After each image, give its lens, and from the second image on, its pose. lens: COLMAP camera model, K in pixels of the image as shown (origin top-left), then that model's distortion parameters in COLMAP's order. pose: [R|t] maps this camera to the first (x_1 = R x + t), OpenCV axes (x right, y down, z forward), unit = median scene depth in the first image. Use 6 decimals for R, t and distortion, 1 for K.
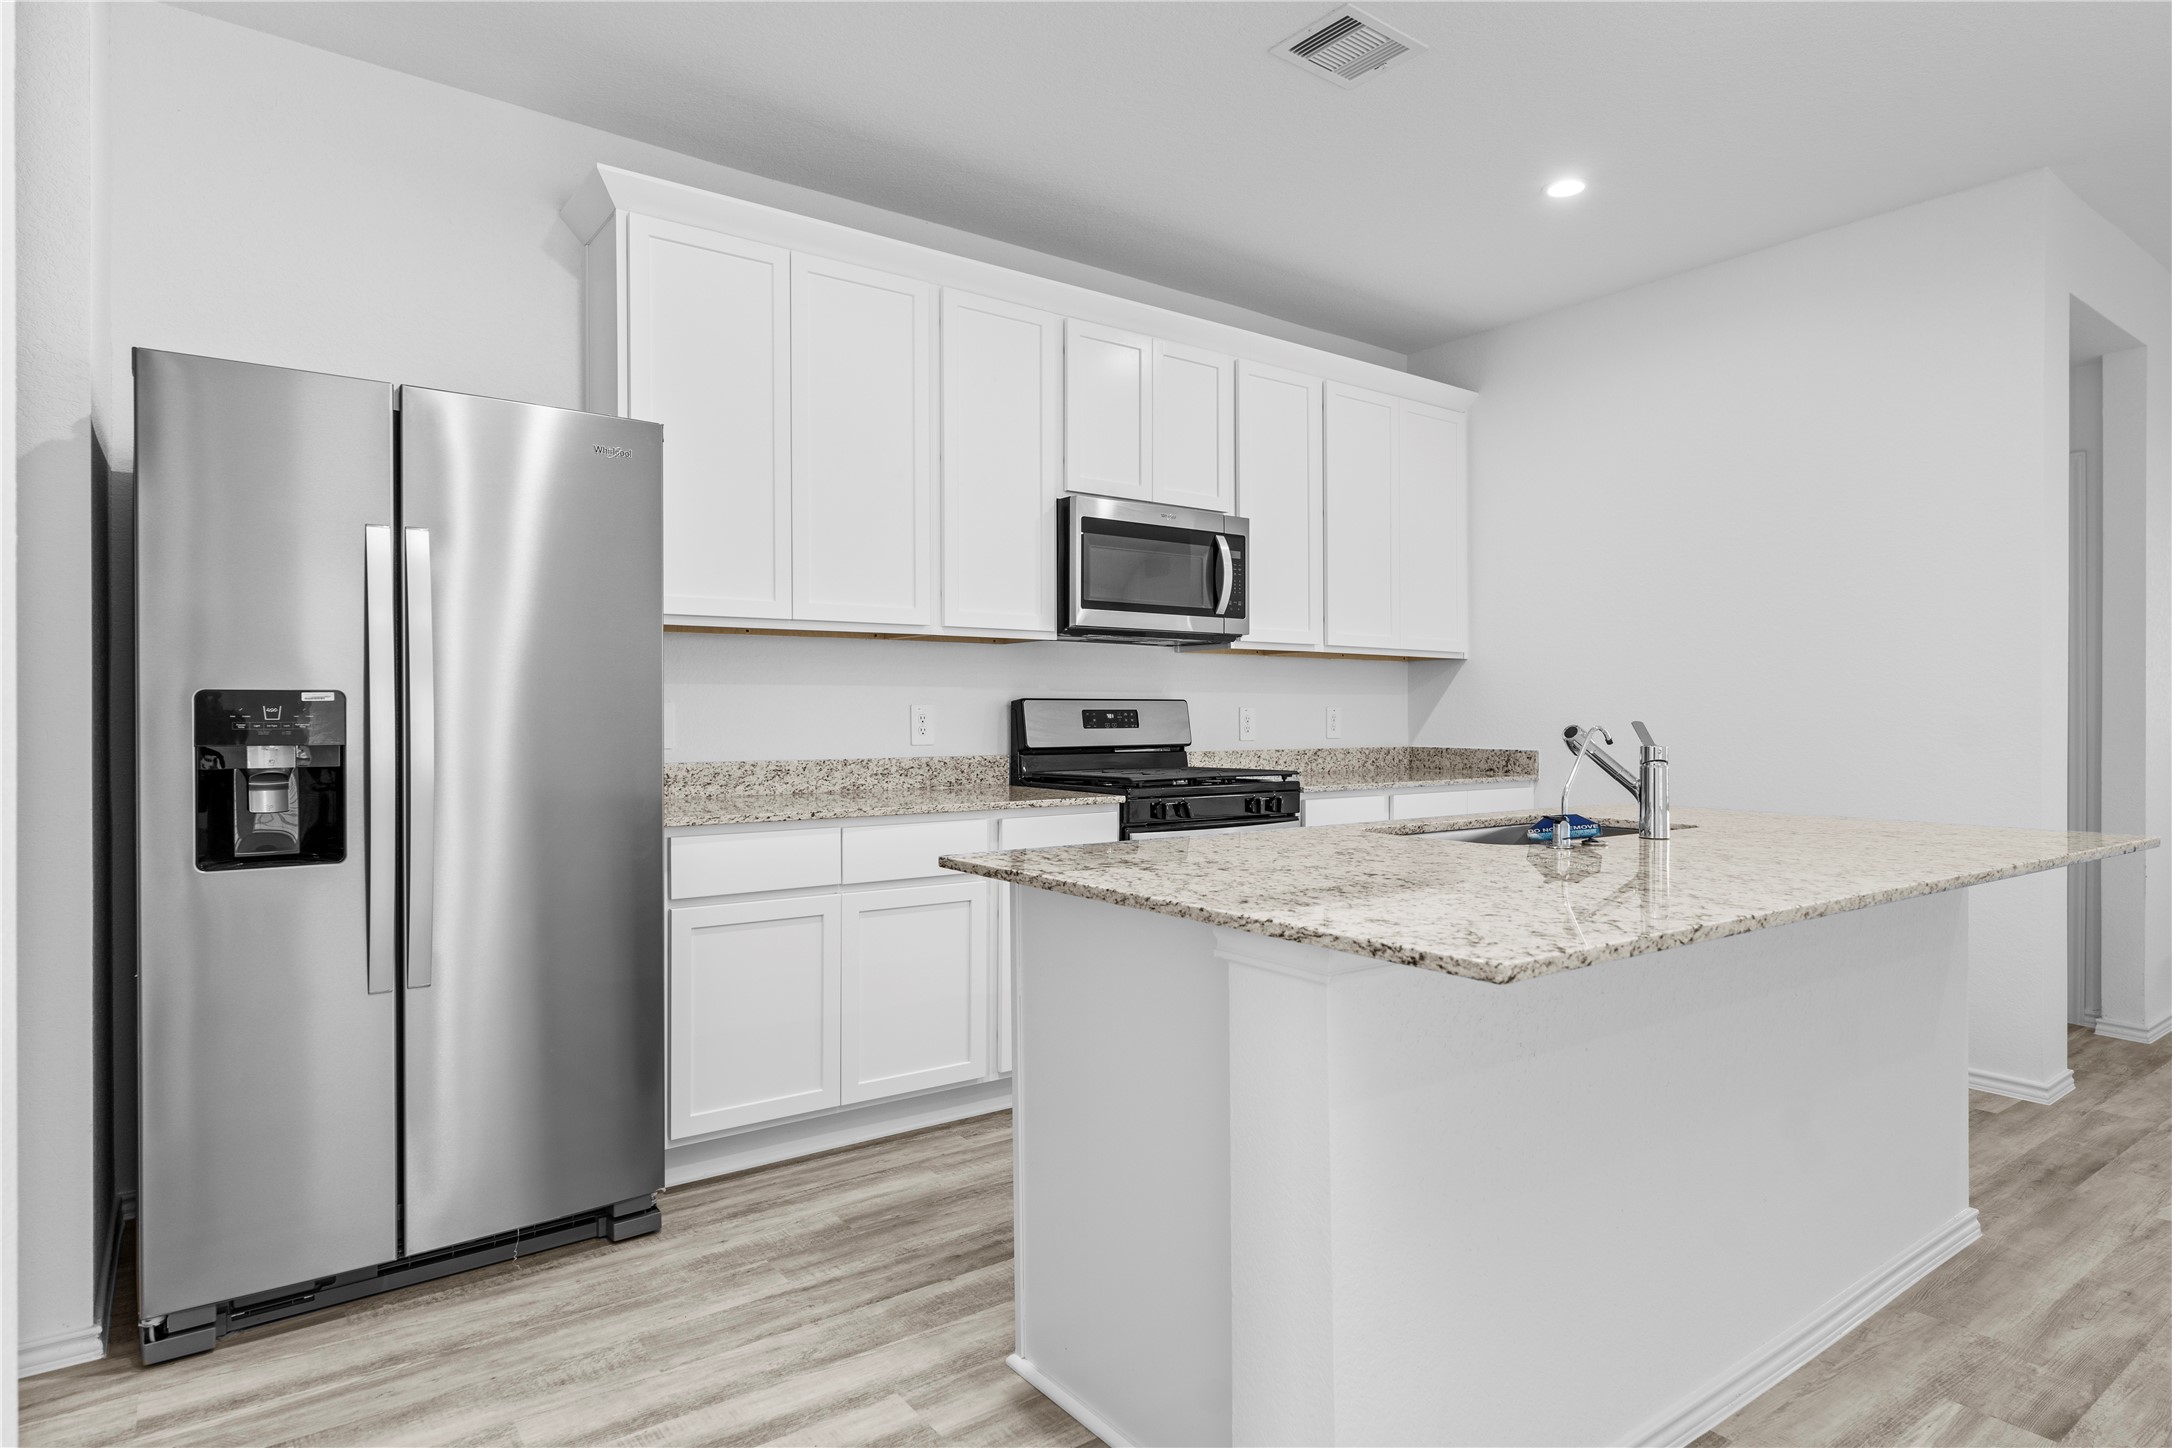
lens RADIAL K [[1197.4, 0, 1078.5], [0, 1197.4, 724.2], [0, 0, 1]] dist [-0.007107, 0.003612]
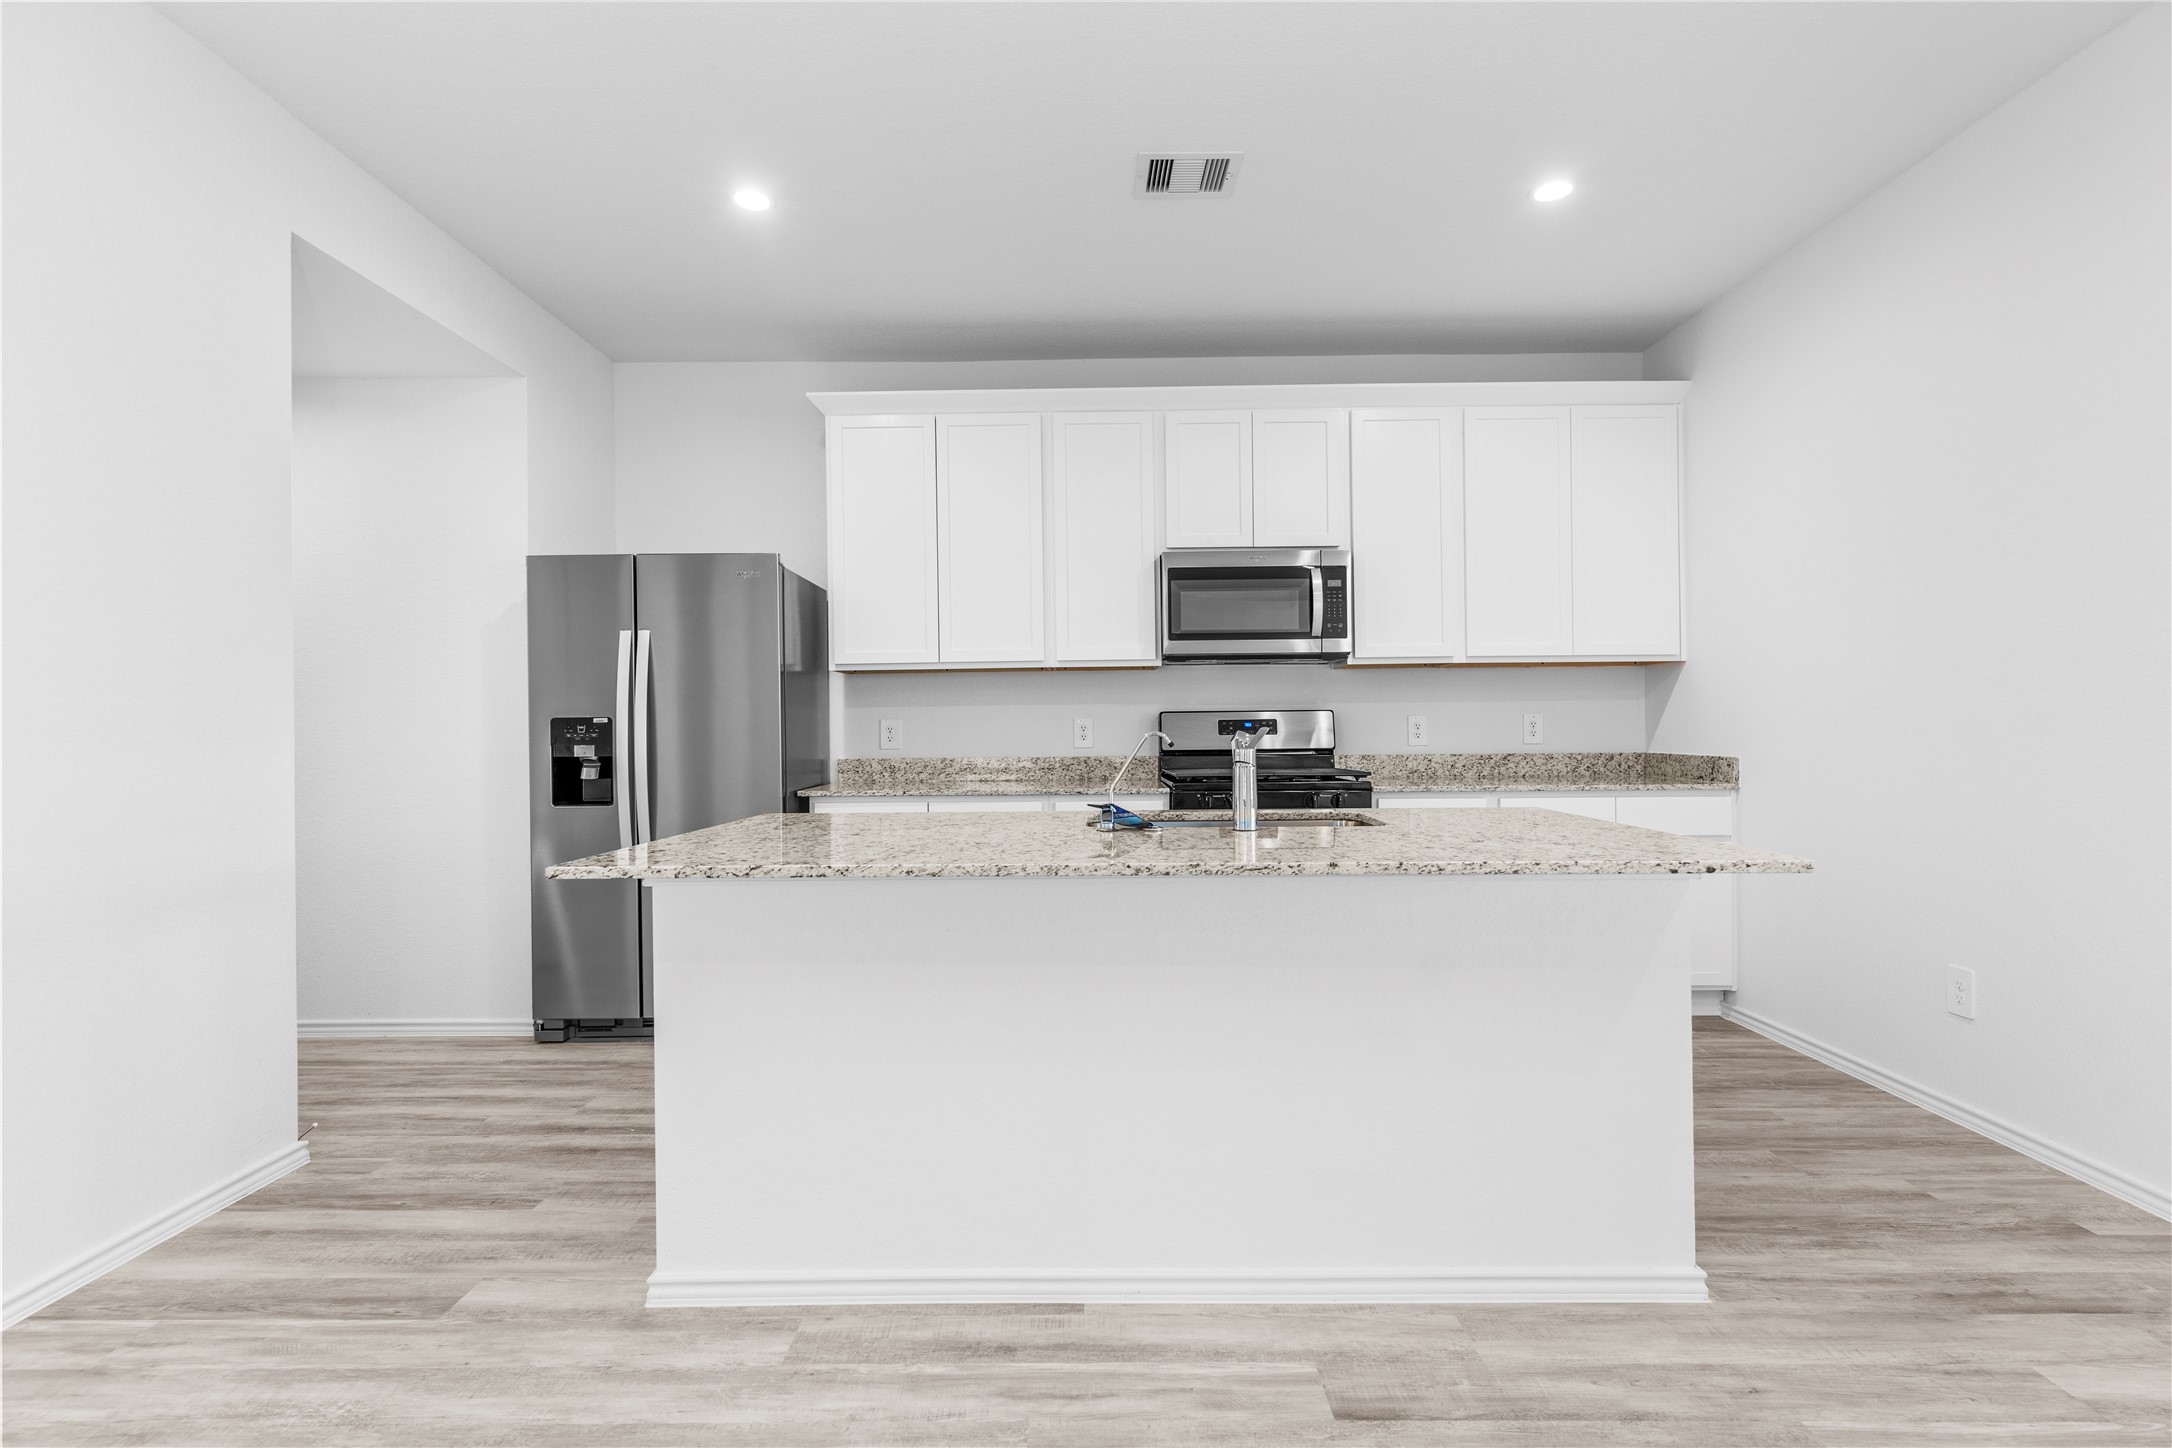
lens RADIAL K [[1024.3, 0, 1082.2], [0, 1024.3, 729.8], [0, 0, 1]] dist [0.002079, -0.001365]
pose [[0.800712, -0.005265, -0.599027, 0.580801], [0.005167, 0.999985, -0.001883, -0.000522], [0.599028, -0.001587, 0.800727, 0.073835]]
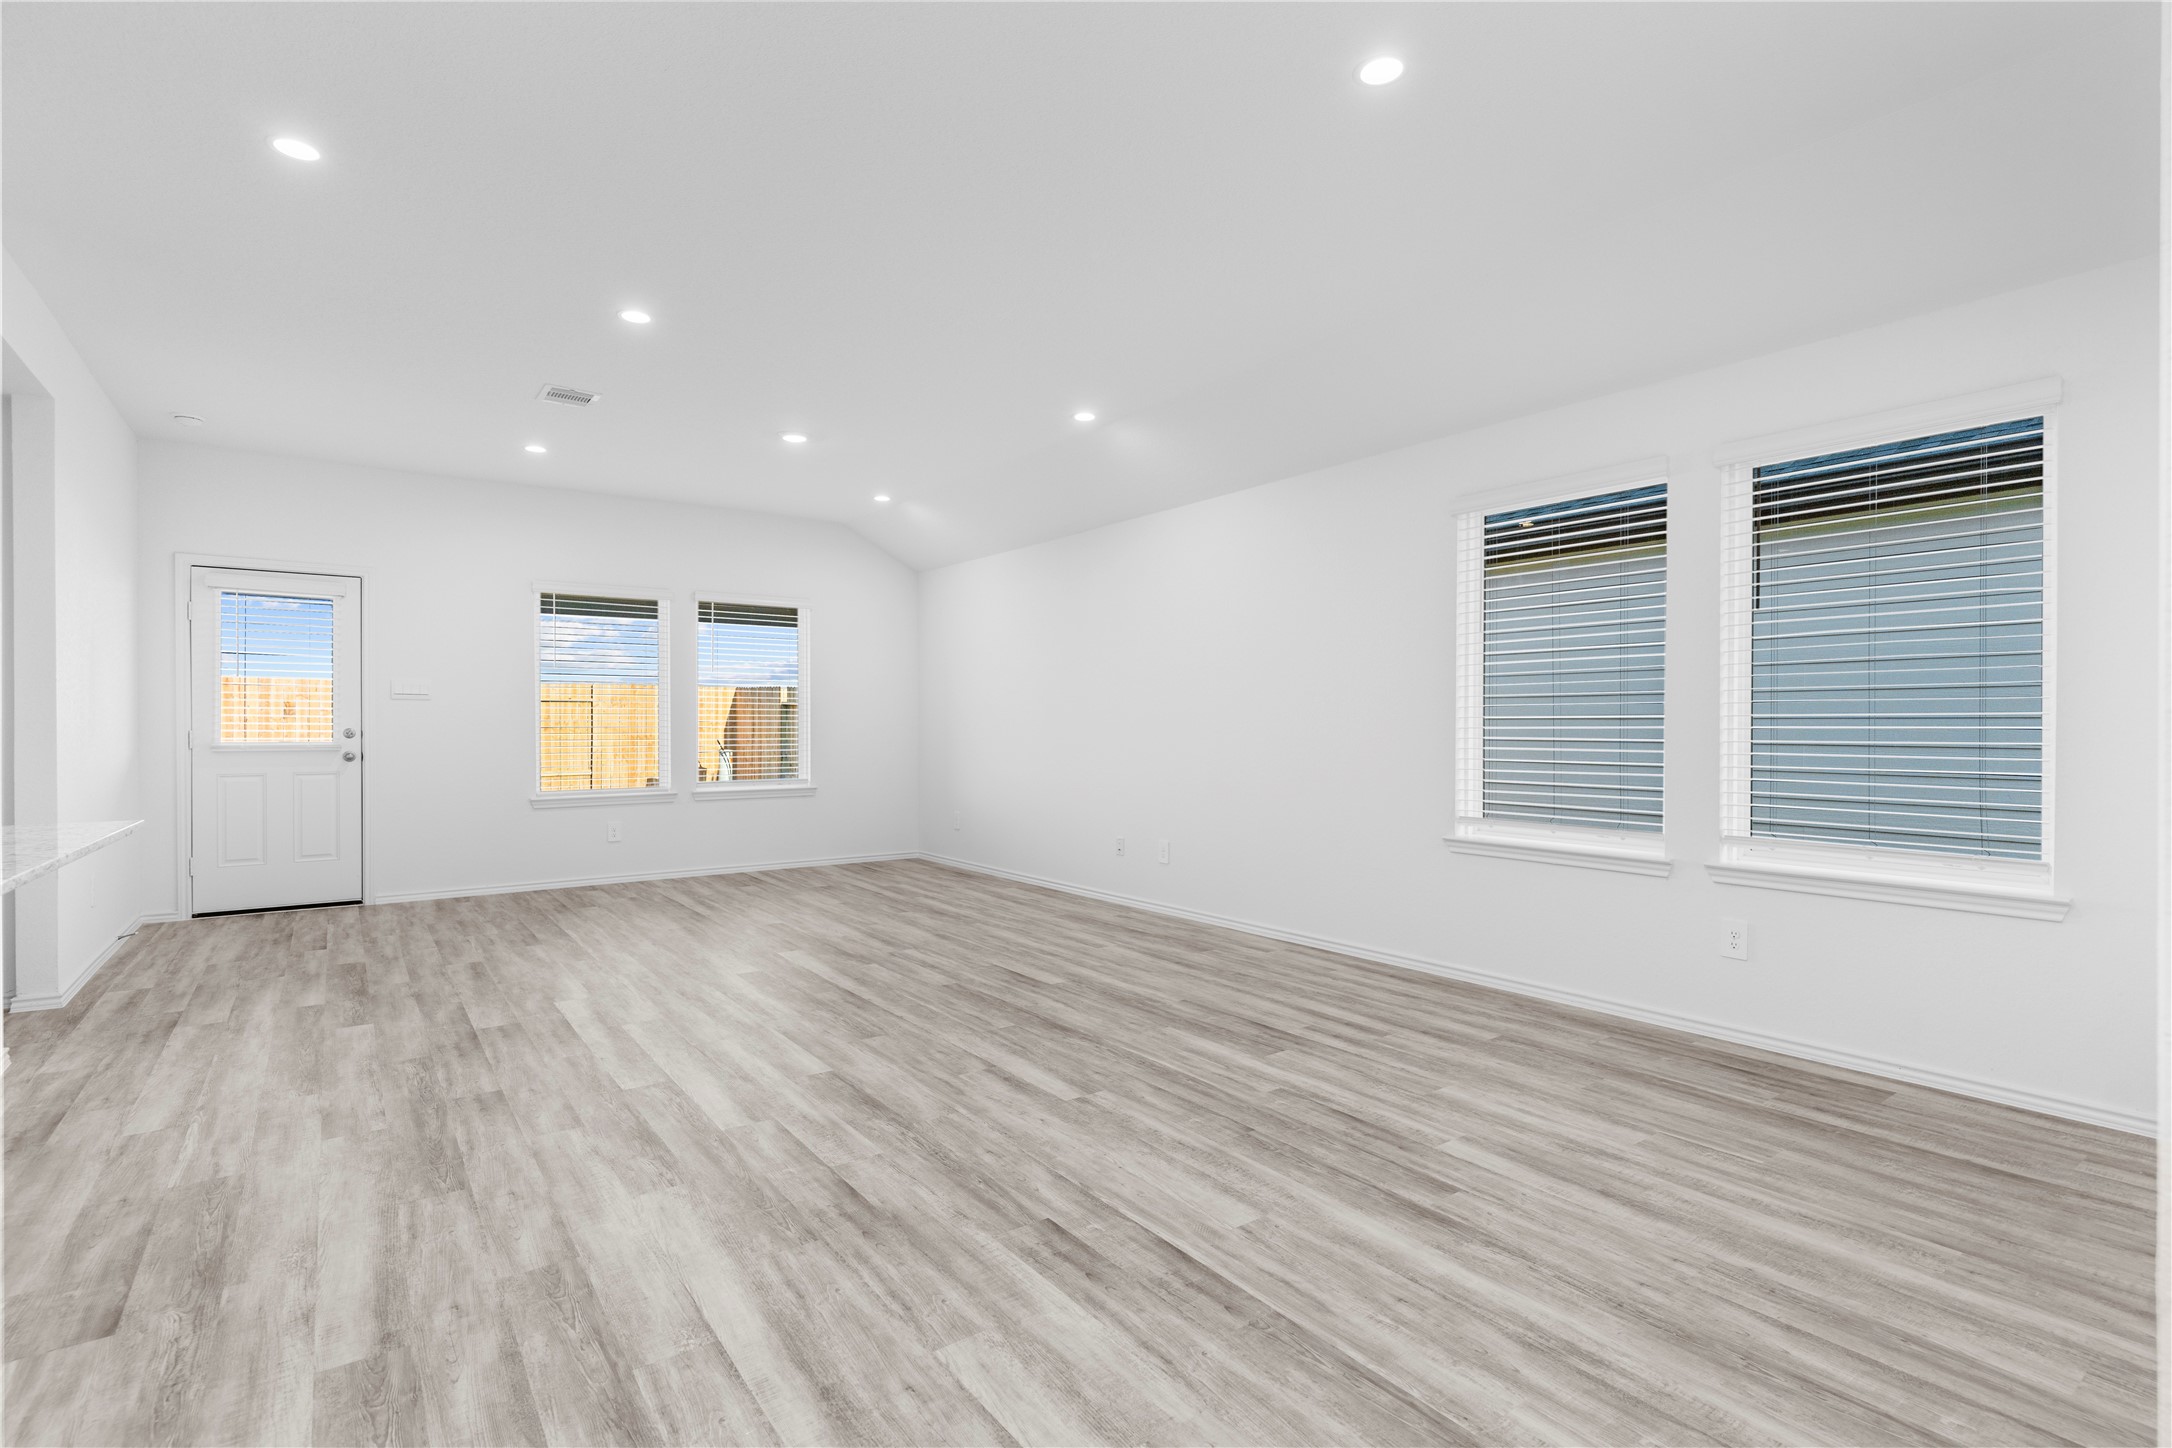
lens RADIAL K [[1024.3, 0, 1084.4], [0, 1024.3, 725.5], [0, 0, 1]] dist [0.002079, -0.001365]
pose [[0.001612, -0.004616, 0.999988, -0.098059], [0.006380, 0.999969, 0.004606, -0.002920], [-0.999978, 0.006372, 0.001641, 0.011405]]
